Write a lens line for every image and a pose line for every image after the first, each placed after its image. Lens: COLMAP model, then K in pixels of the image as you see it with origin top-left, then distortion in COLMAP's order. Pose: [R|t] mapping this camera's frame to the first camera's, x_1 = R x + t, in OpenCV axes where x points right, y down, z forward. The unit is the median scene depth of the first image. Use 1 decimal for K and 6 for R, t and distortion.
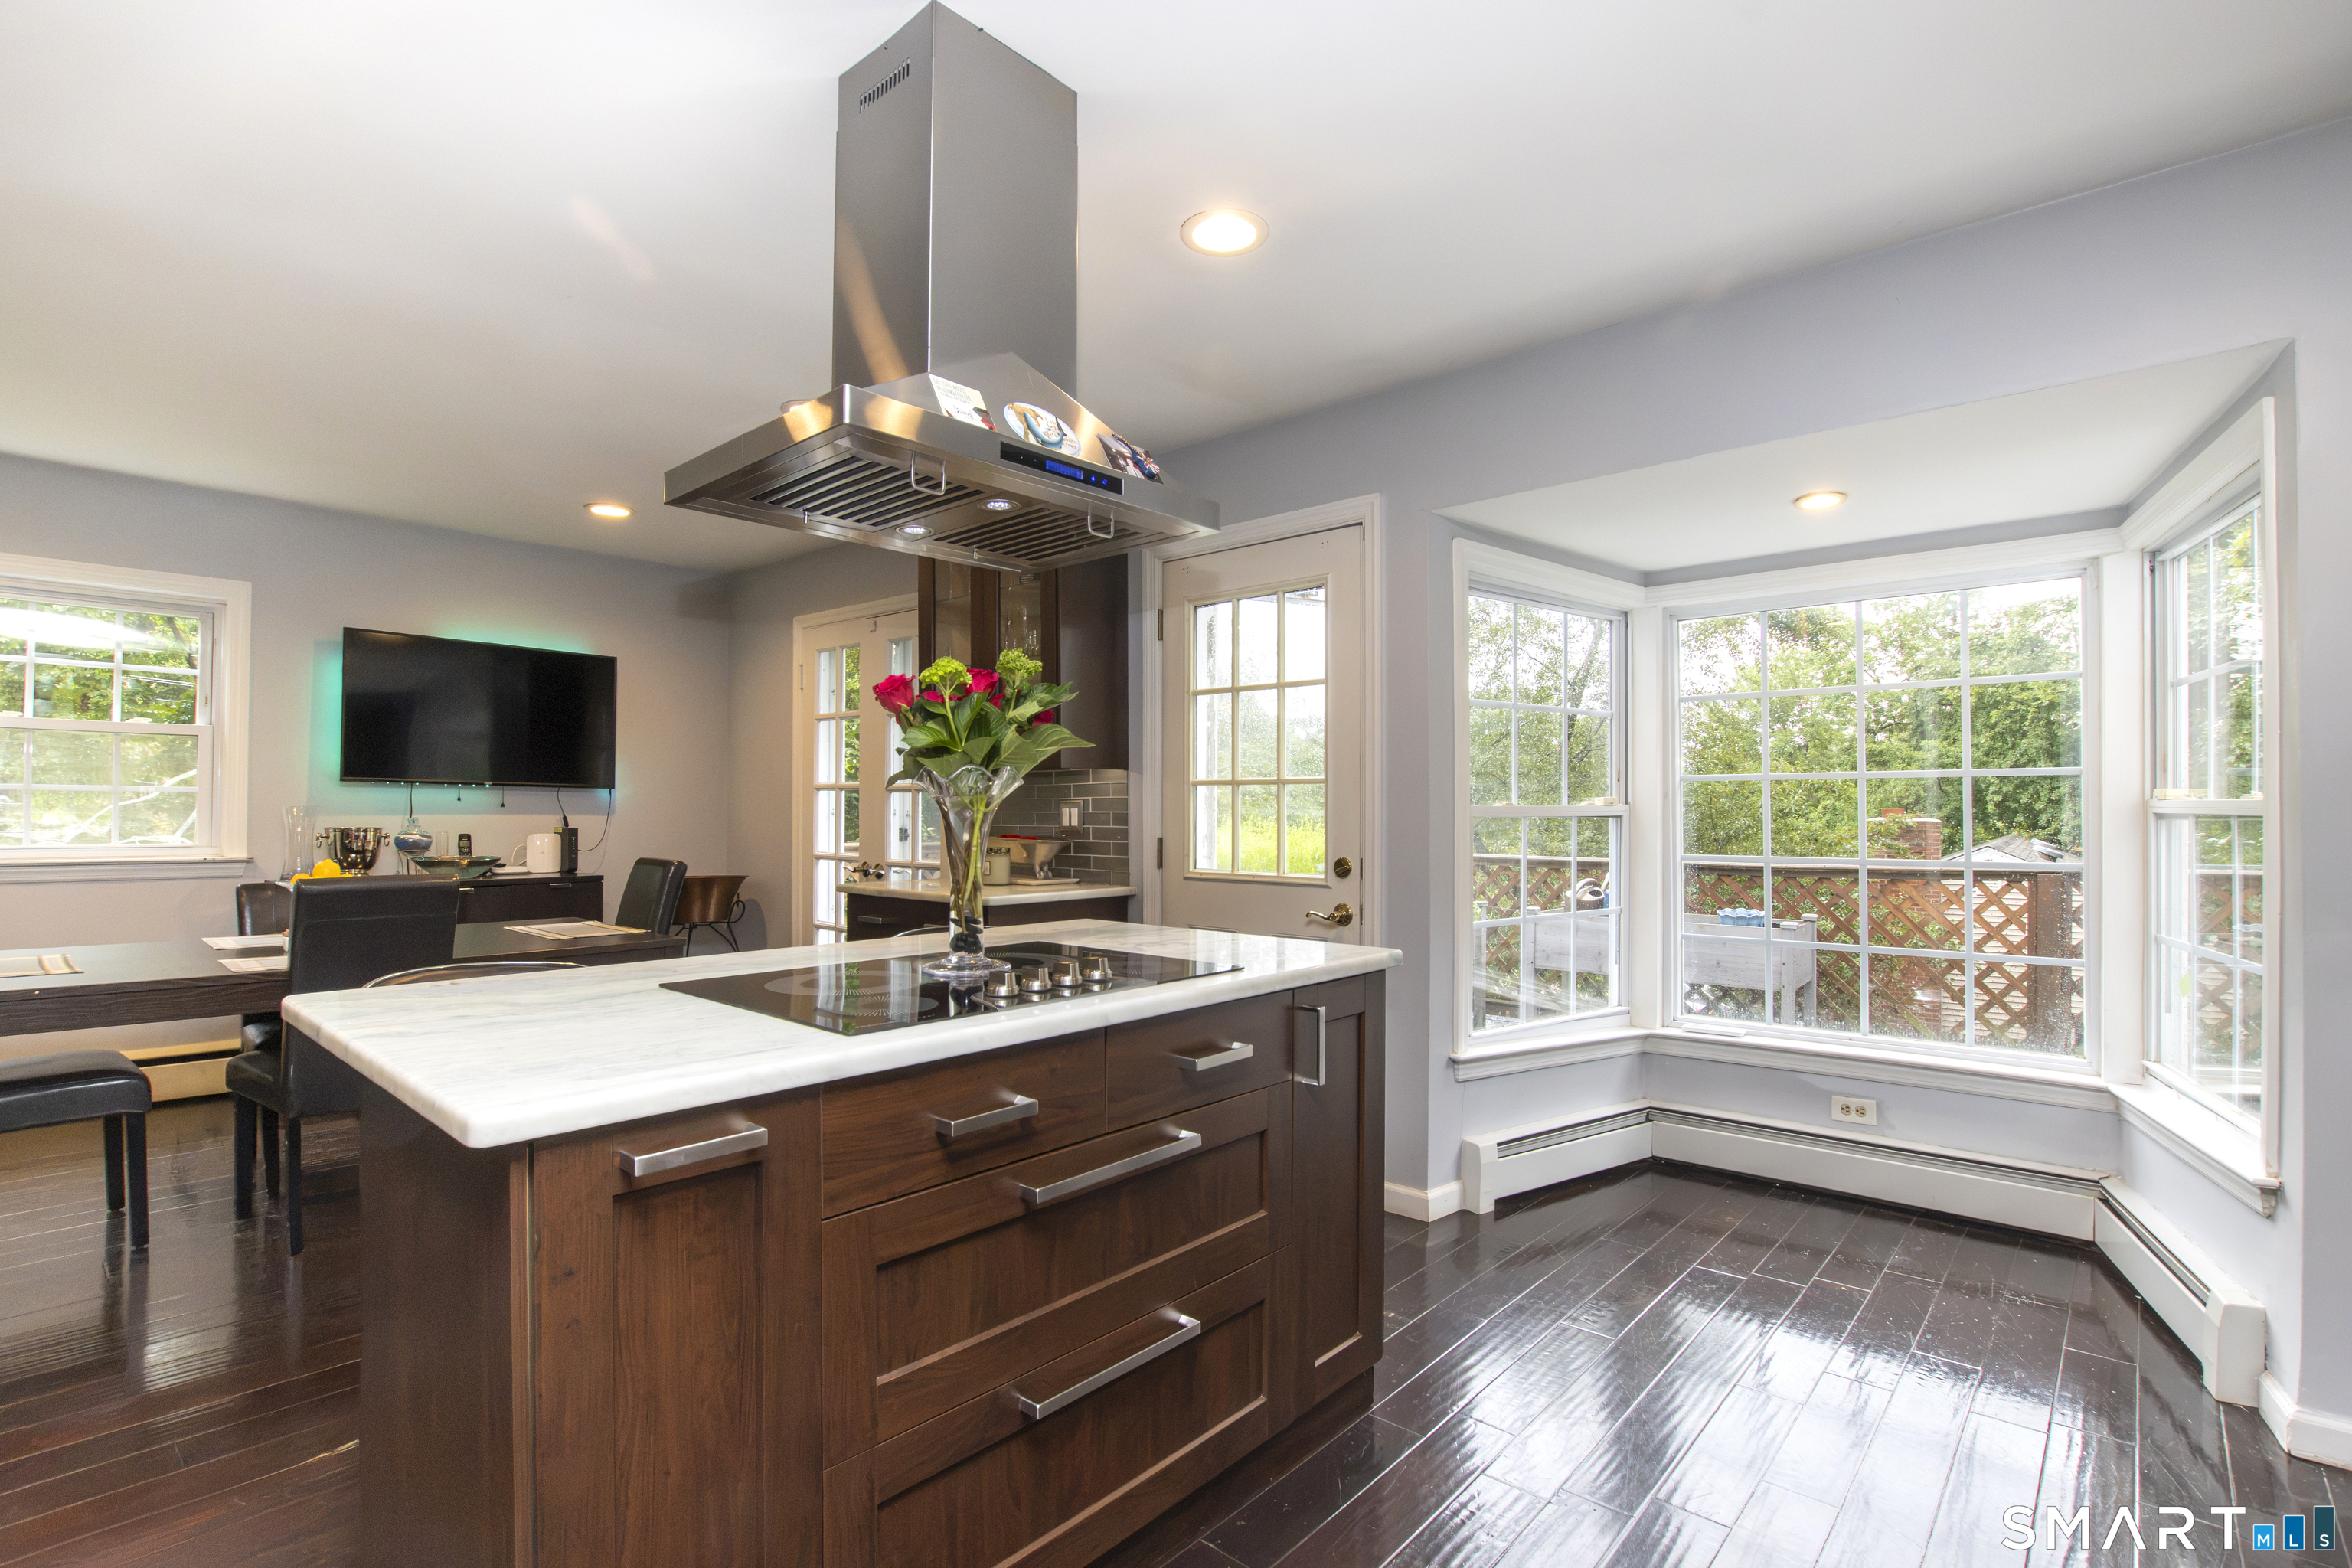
lens RADIAL K [[1078.2, 0, 1176.0], [0, 1078.2, 784.0], [0, 0, 1]] dist [0.001331, 0.000102]
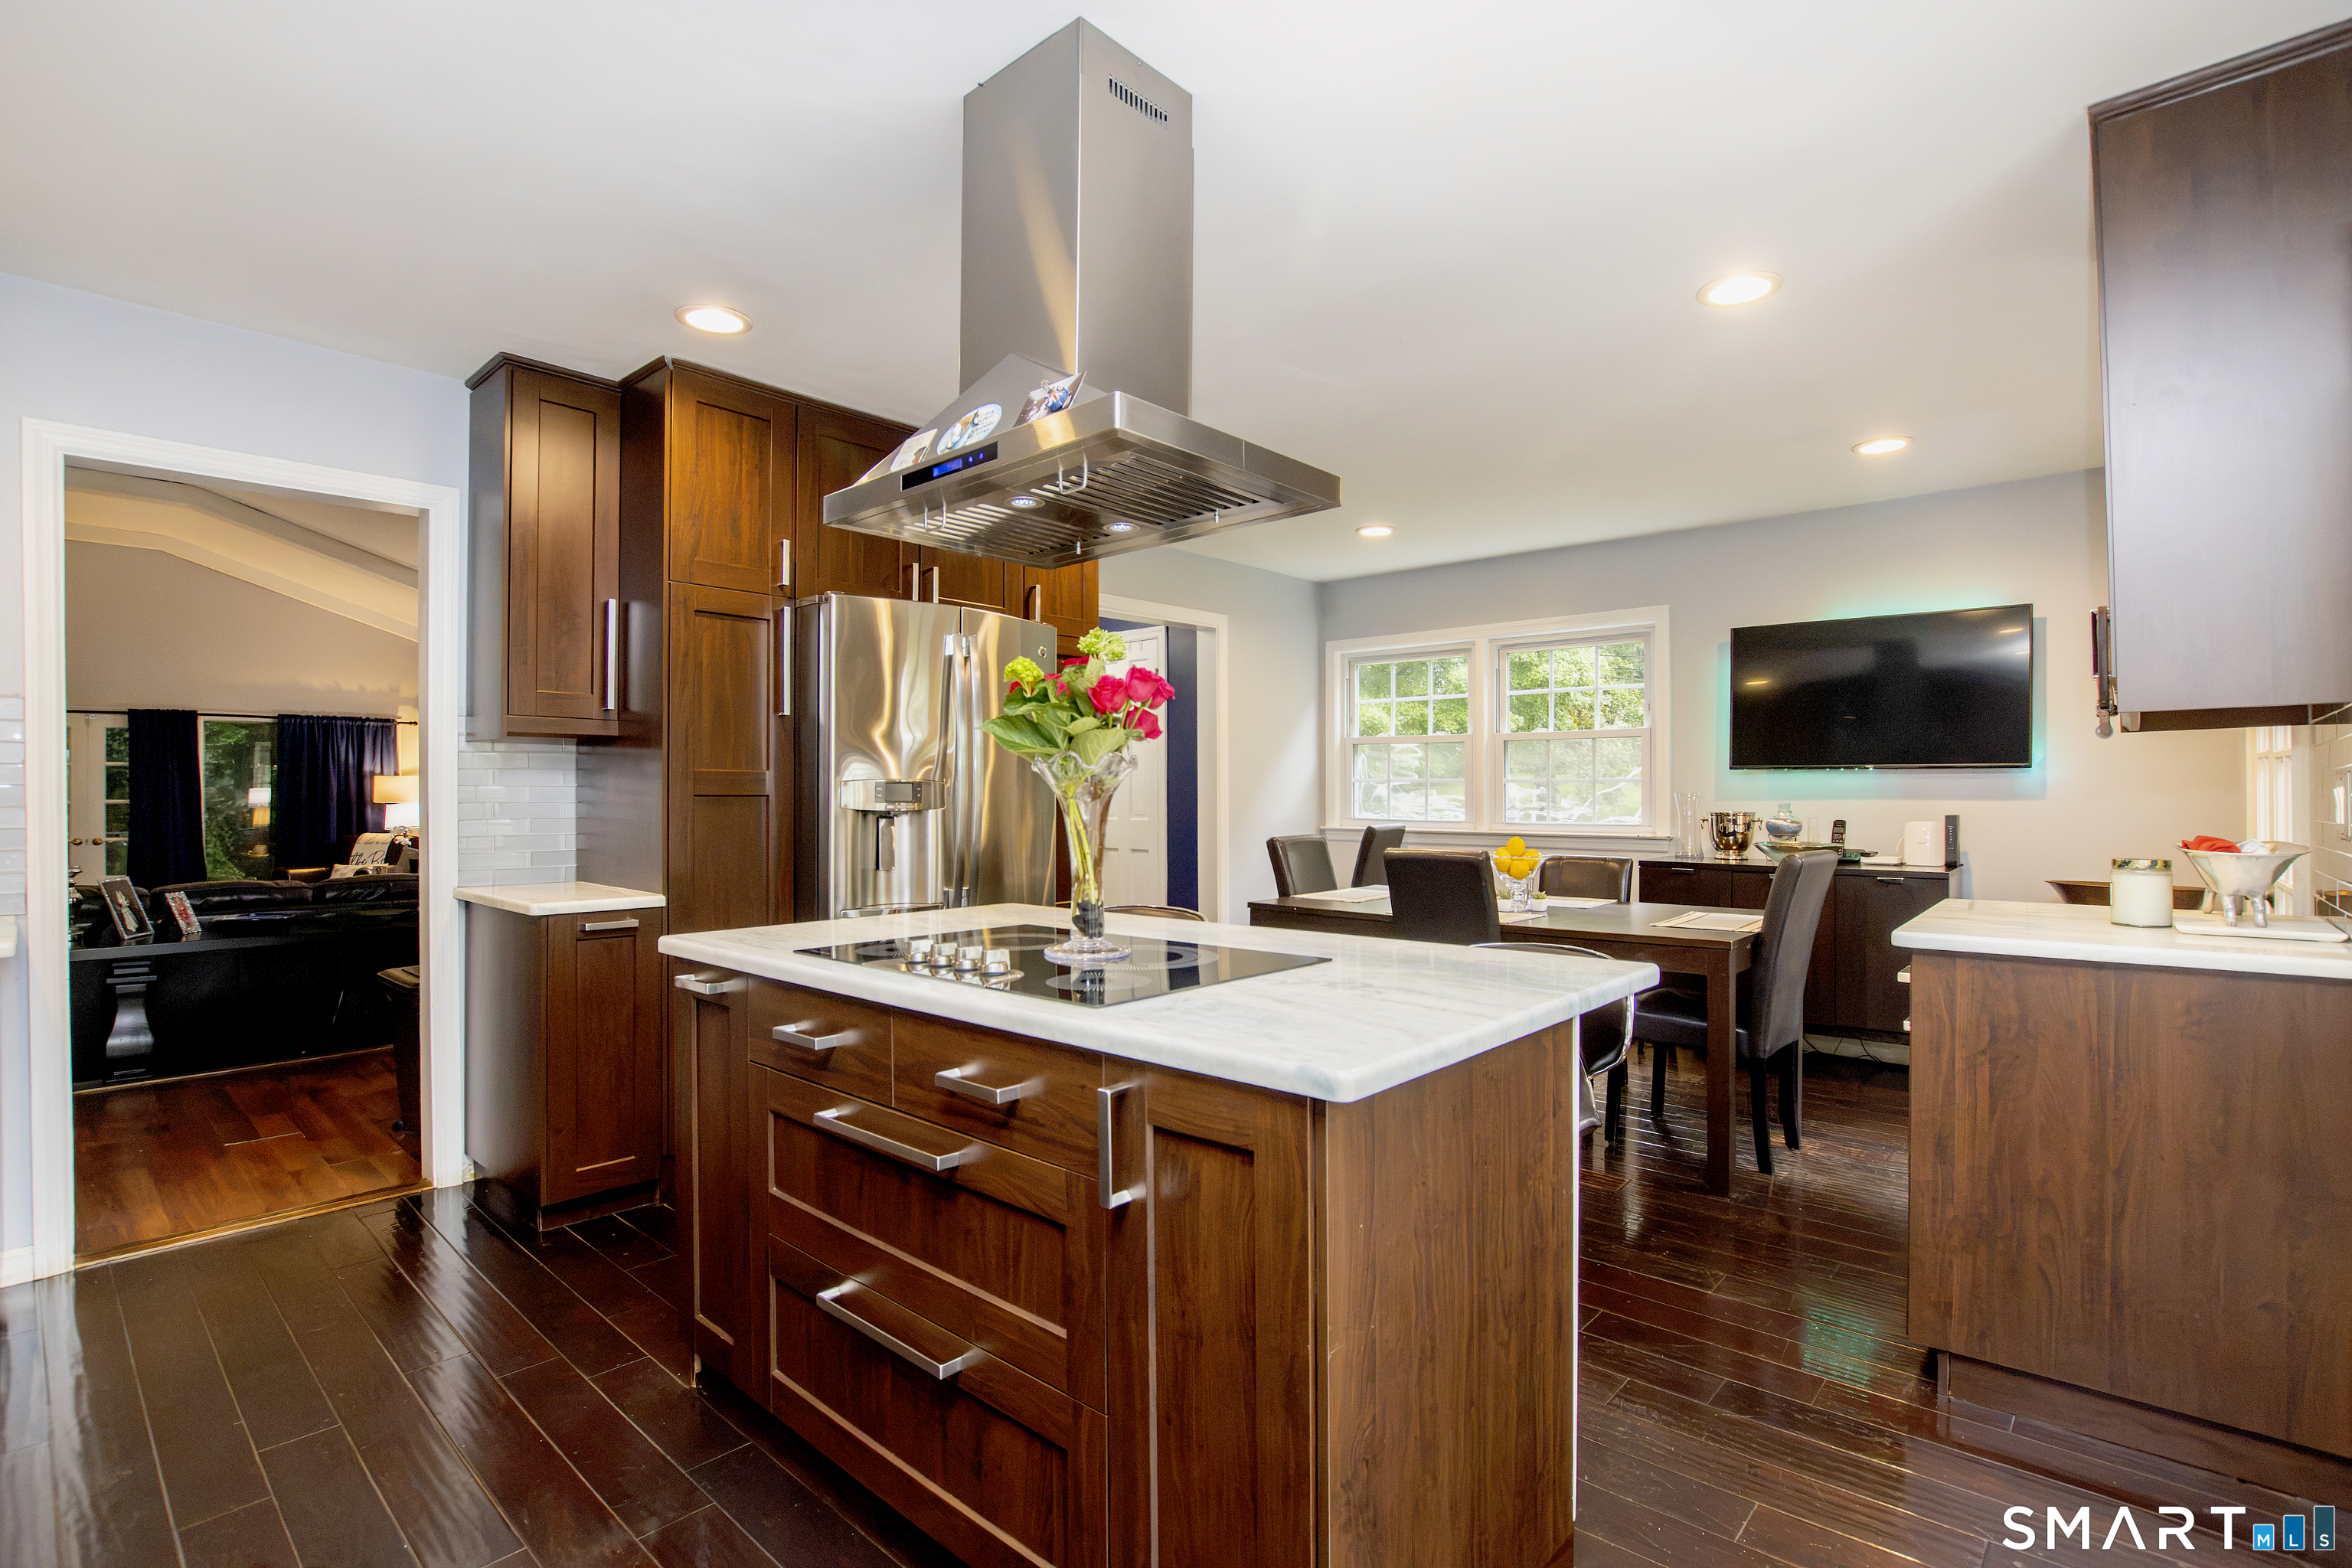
lens RADIAL K [[1096.7, 0, 1166.8], [0, 1096.7, 789.8], [0, 0, 1]] dist [-0.033094, 0.000282]
pose [[-0.007841, -0.006120, -0.999951, 0.339648], [0.025923, 0.999644, -0.006321, 0.010236], [0.999633, -0.025972, -0.007680, 0.438759]]
